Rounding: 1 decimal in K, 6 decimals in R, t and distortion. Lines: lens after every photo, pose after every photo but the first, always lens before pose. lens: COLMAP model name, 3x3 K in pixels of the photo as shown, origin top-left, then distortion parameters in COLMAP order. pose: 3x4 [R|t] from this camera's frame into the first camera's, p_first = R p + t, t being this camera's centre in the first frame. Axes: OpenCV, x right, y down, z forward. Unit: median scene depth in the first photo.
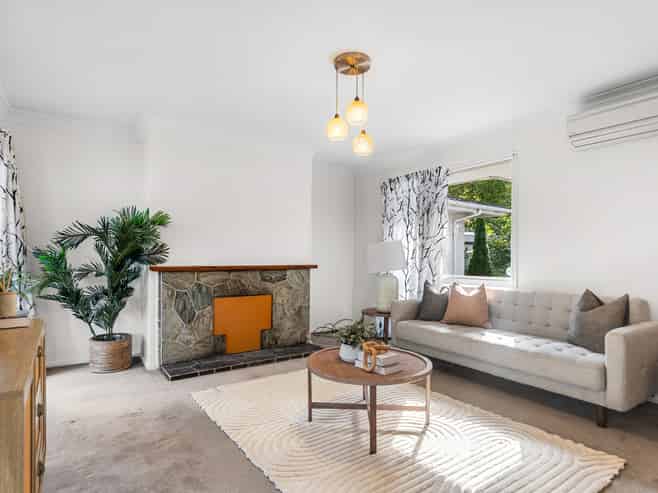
lens RADIAL K [[367.5, 0, 328.2], [0, 367.5, 258.5], [0, 0, 1]] dist [-0.000124, -0.000211]
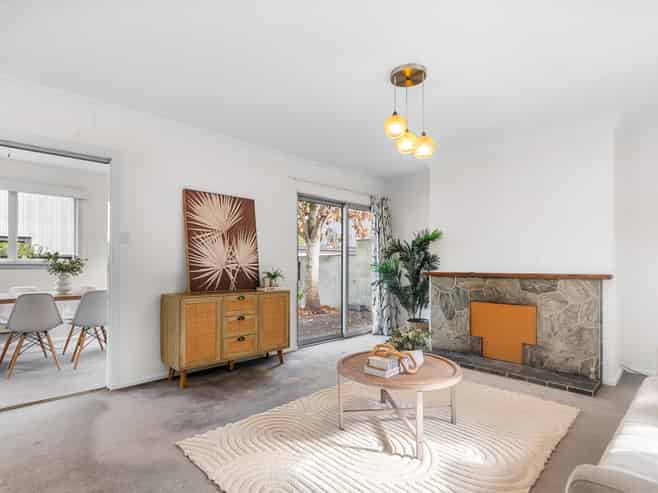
lens RADIAL K [[337.8, 0, 329.0], [0, 337.8, 264.1], [0, 0, 1]] dist [0.000063, -0.000411]
pose [[0.165432, -0.008994, -0.986180, 0.610337], [-0.002801, 0.999950, -0.009590, 0.005444], [0.986217, 0.004349, 0.165399, 0.400504]]
